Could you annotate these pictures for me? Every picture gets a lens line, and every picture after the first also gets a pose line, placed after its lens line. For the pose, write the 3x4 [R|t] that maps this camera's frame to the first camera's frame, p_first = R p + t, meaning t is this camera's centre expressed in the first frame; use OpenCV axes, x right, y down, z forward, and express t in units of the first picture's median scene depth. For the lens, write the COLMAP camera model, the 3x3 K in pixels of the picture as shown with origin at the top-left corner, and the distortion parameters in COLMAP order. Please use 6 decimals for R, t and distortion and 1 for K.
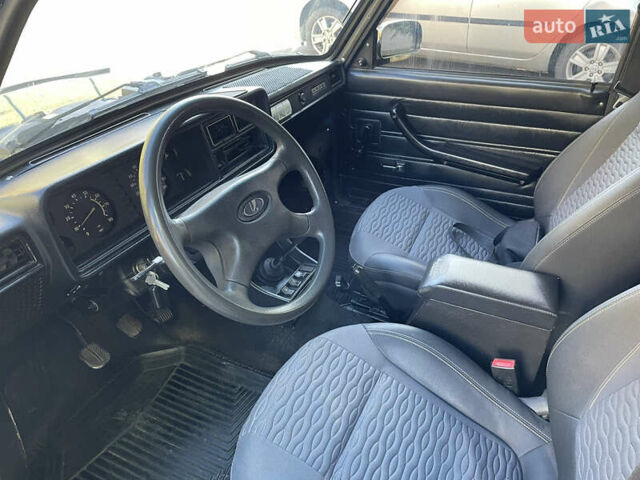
lens RADIAL K [[461.5, 0, 302.9], [0, 461.5, 239.9], [0, 0, 1]] dist [0.048943, 0.000491]
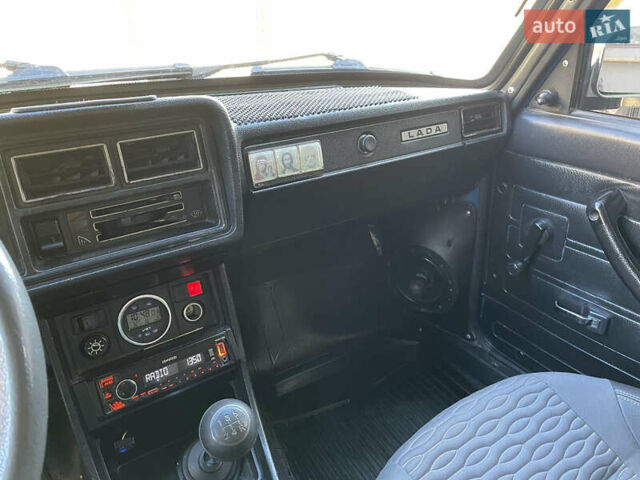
lens RADIAL K [[494.3, 0, 320.0], [0, 494.3, 240.0], [0, 0, 1]] dist [0.057831, -0.000763]
pose [[0.879106, 0.230467, -0.417203, 0.169758], [-0.273268, 0.960884, -0.045012, -0.146156], [0.390510, 0.153578, 0.907698, 0.441455]]
